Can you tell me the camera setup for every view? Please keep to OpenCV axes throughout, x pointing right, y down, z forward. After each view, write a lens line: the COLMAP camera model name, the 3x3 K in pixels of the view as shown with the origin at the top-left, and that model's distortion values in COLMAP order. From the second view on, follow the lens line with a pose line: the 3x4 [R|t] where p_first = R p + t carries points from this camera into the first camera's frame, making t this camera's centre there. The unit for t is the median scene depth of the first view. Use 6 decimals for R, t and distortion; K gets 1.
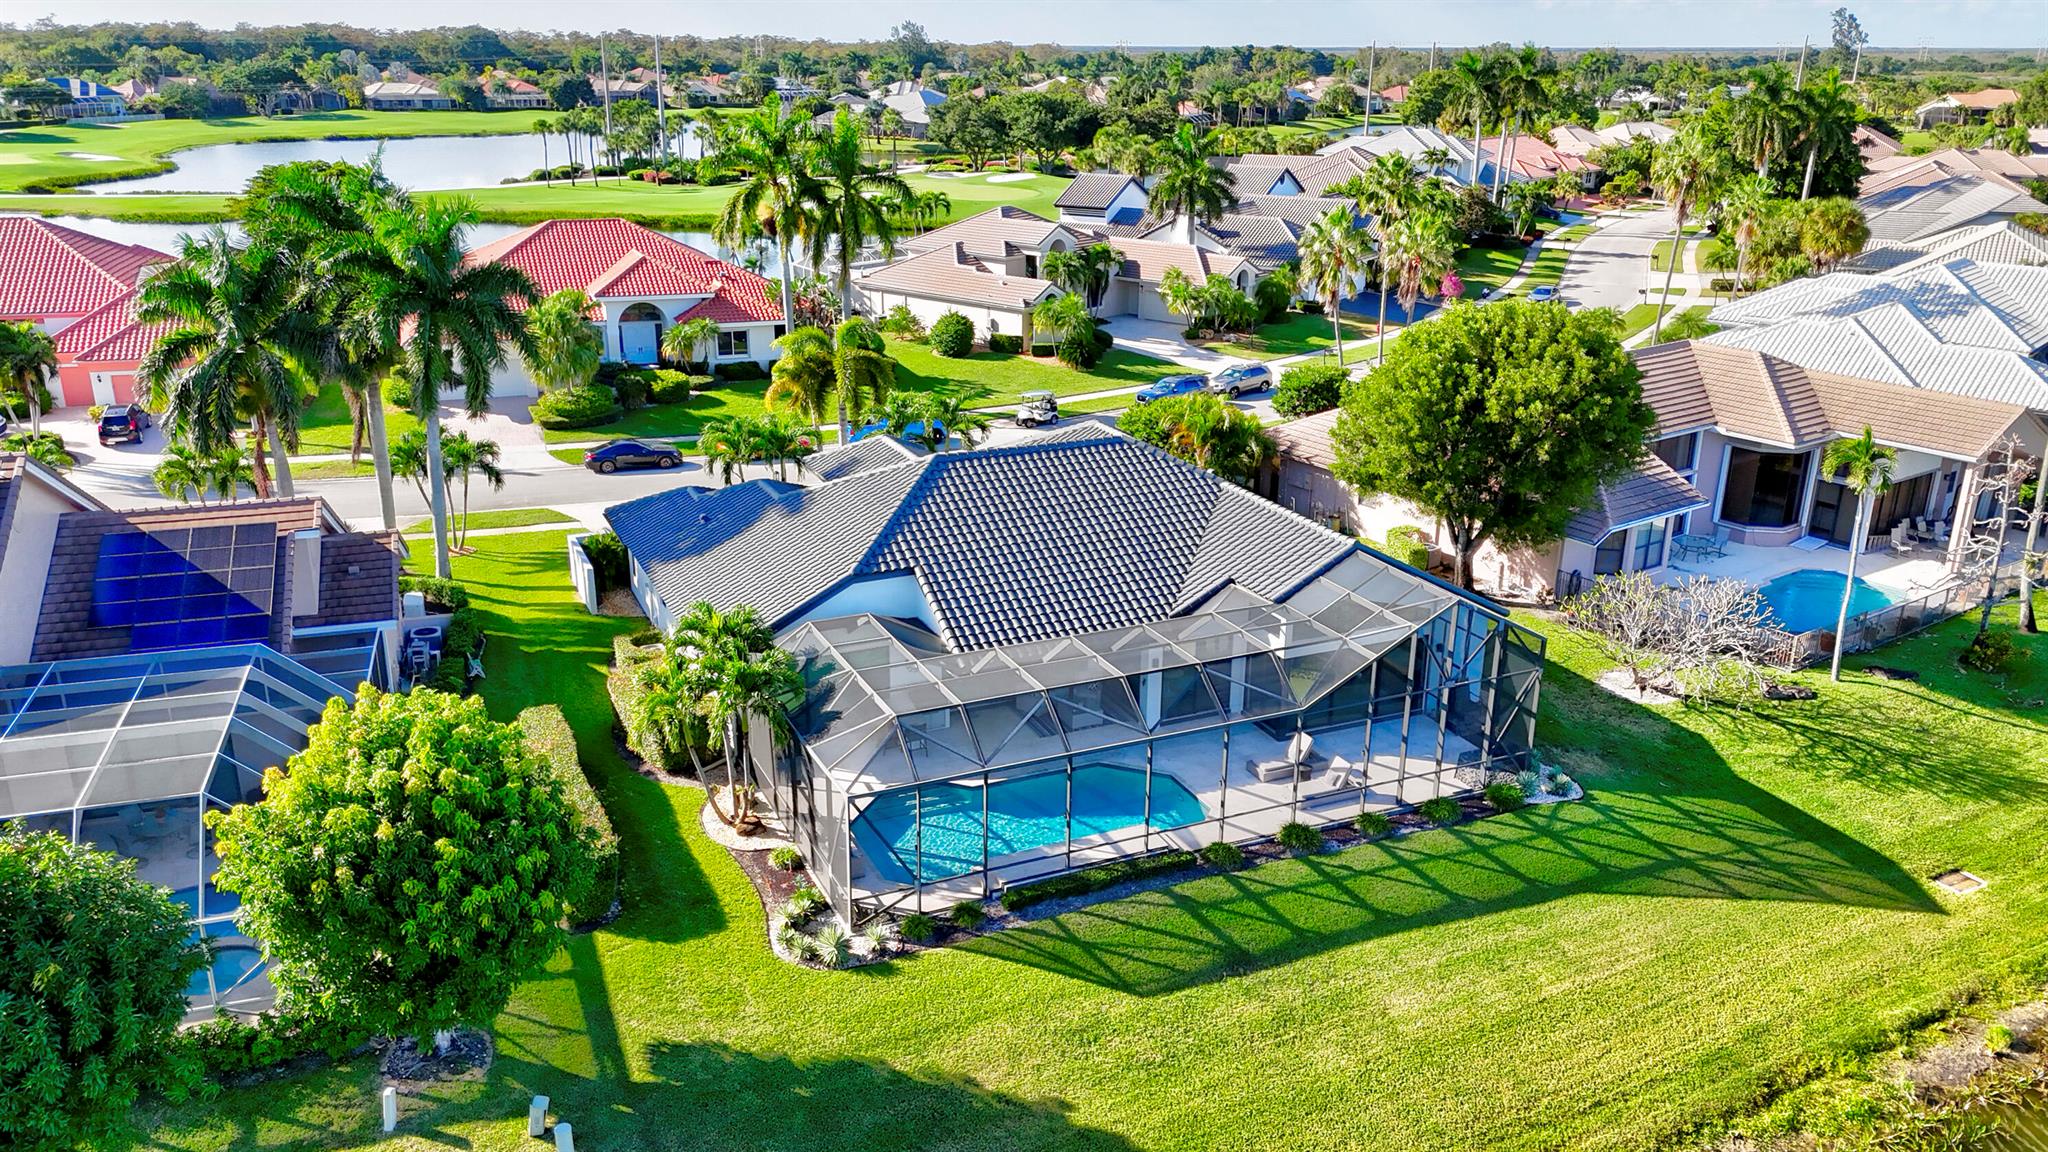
lens RADIAL K [[1494.8, 0, 1024.0], [0, 1494.8, 576.0], [0, 0, 1]] dist [0.088498, -0.080873]
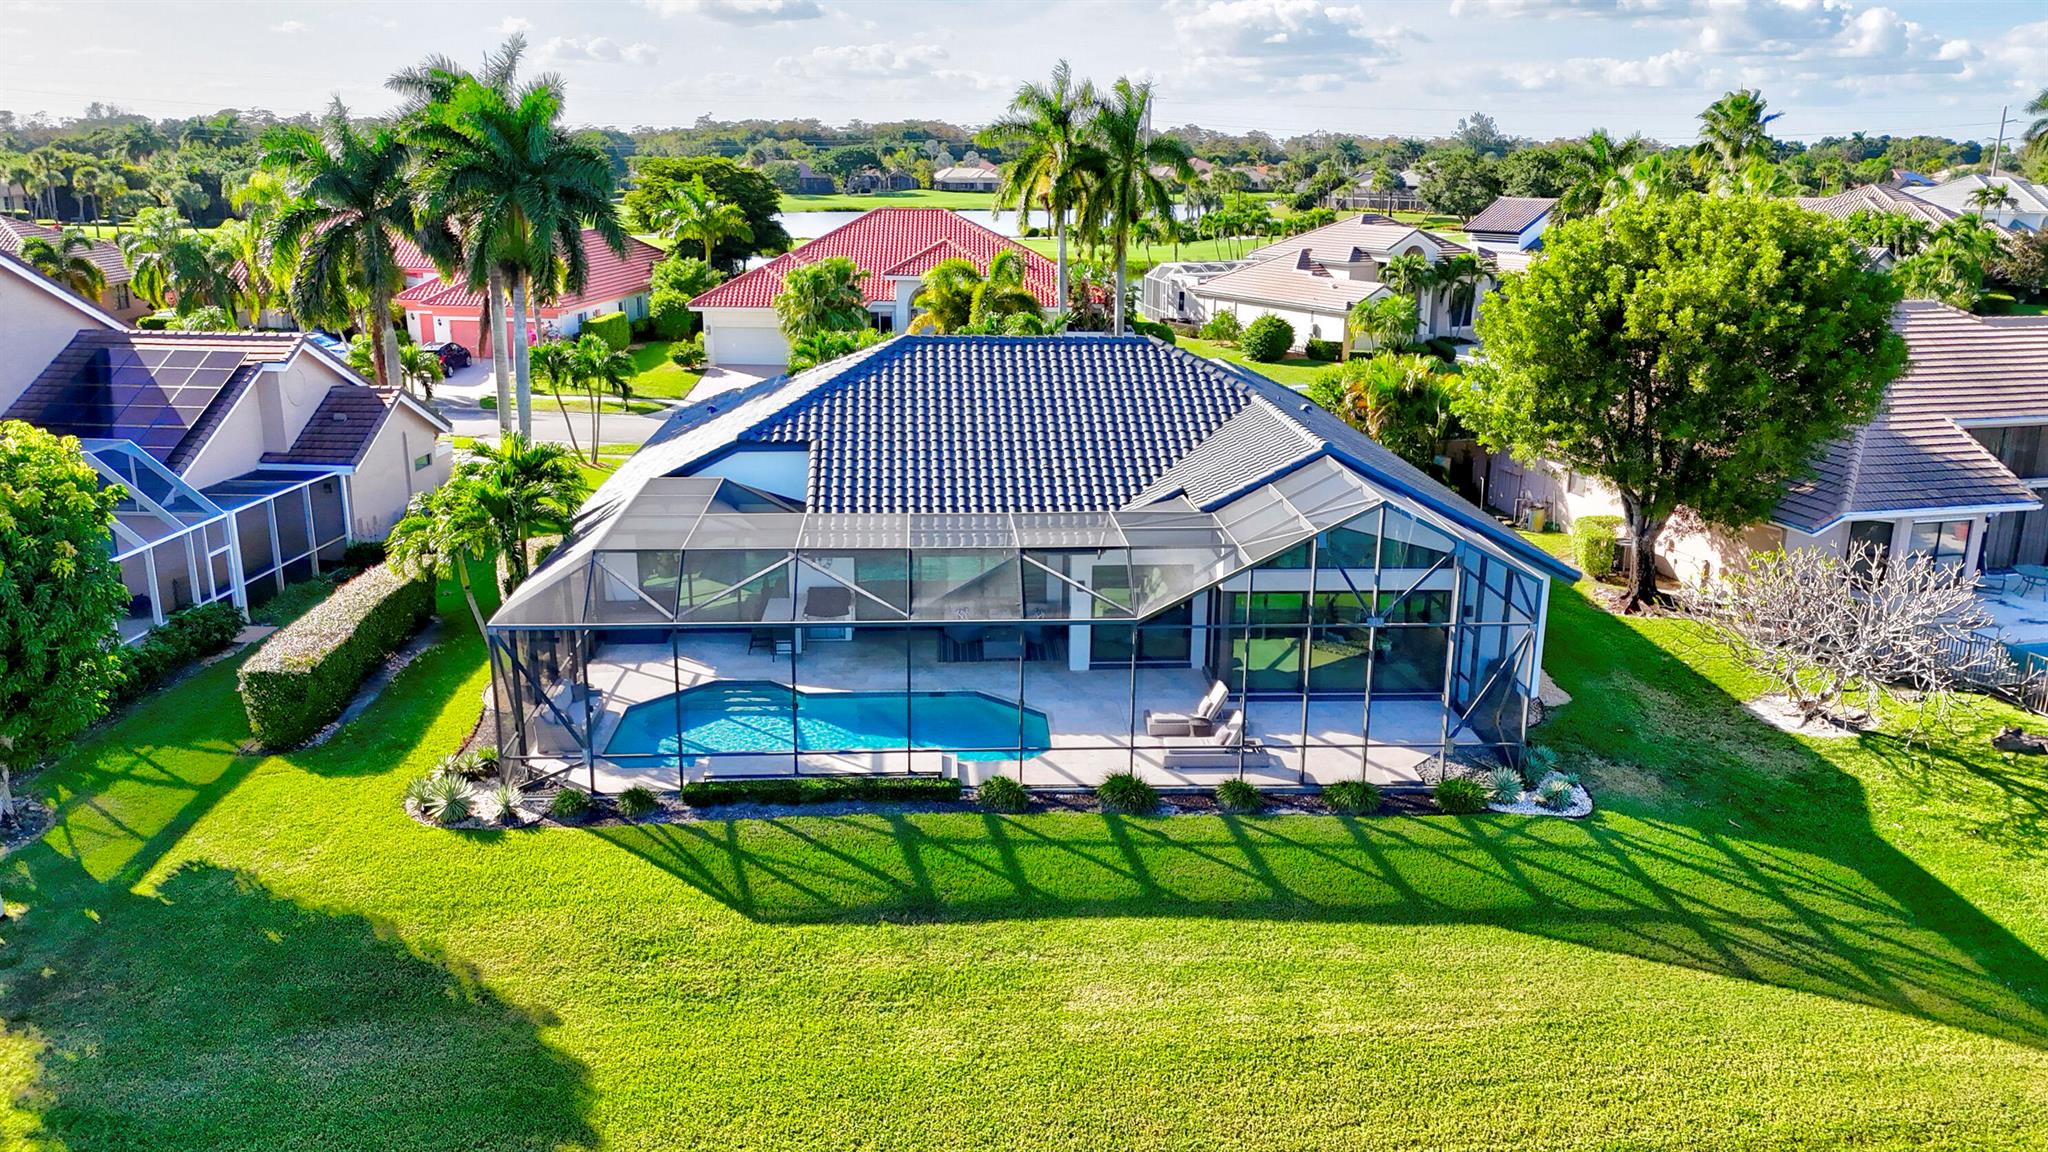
lens RADIAL K [[1494.8, 0, 1024.0], [0, 1494.8, 576.0], [0, 0, 1]] dist [0.088498, -0.080873]
pose [[0.934897, 0.097173, -0.341356, 0.355956], [-0.117958, 0.992188, -0.040616, 0.095469], [0.334743, 0.078237, 0.939056, 0.249268]]
